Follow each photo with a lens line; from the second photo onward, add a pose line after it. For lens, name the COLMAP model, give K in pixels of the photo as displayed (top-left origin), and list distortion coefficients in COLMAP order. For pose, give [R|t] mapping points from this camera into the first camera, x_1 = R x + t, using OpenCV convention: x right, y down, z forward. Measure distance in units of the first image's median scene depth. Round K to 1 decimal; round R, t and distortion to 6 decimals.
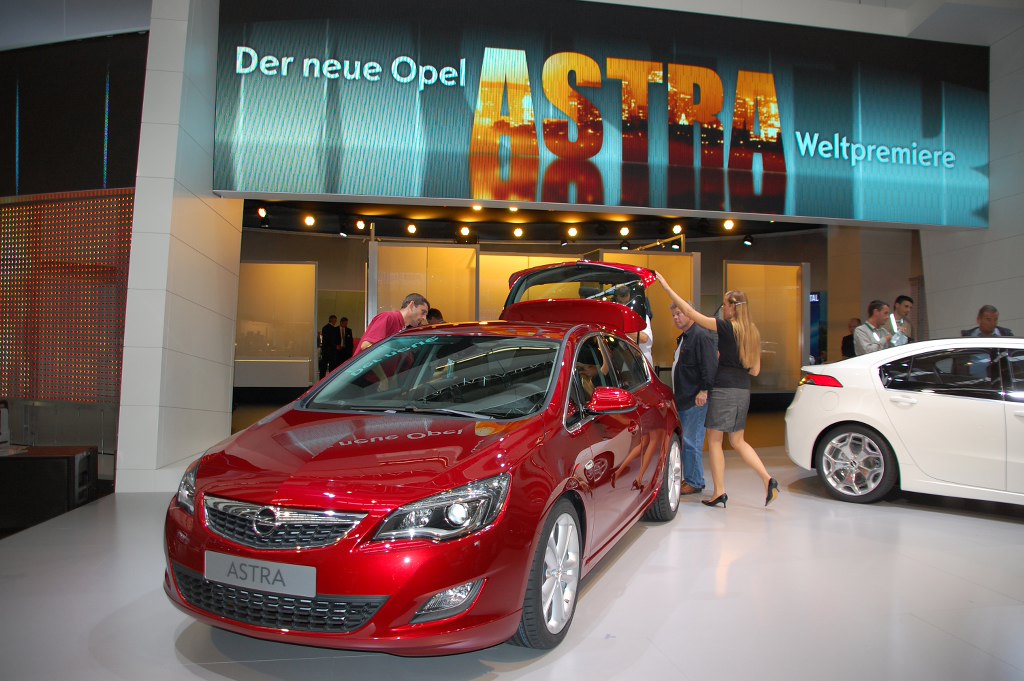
lens RADIAL K [[797.4, 0, 512.0], [0, 797.4, 340.5], [0, 0, 1]] dist [-0.008445, -0.003724]
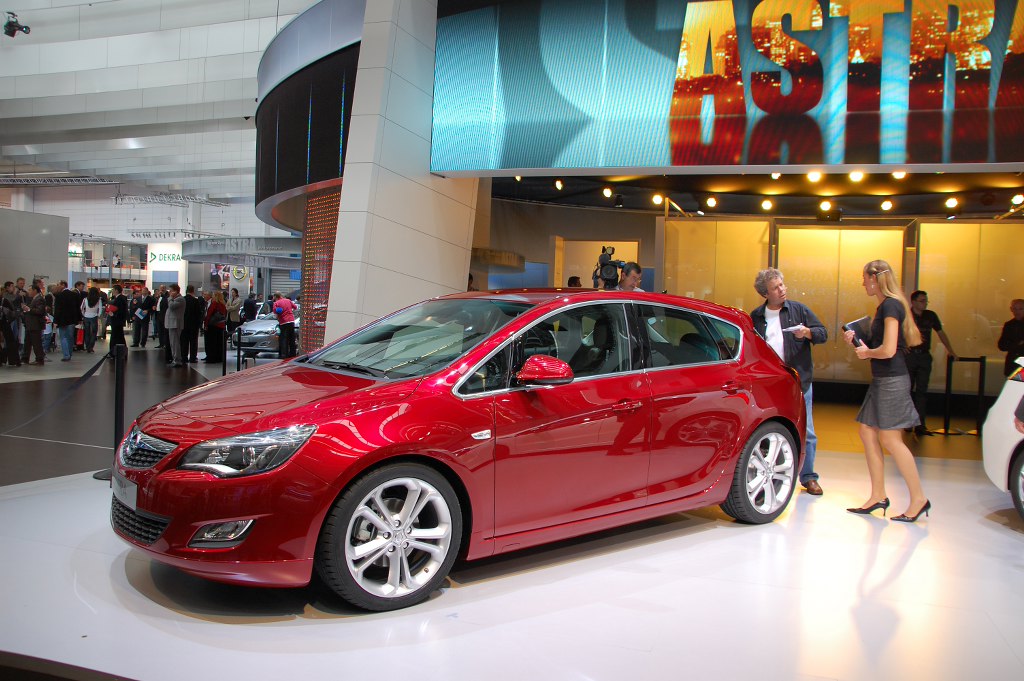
lens RADIAL K [[853.9, 0, 512.0], [0, 853.9, 340.5], [0, 0, 1]] dist [-0.184961, 0.281932]
pose [[0.878624, 0.026704, -0.476767, 0.313117], [-0.018269, 0.999584, 0.022320, 0.005654], [0.477165, -0.010901, 0.878746, 0.063918]]
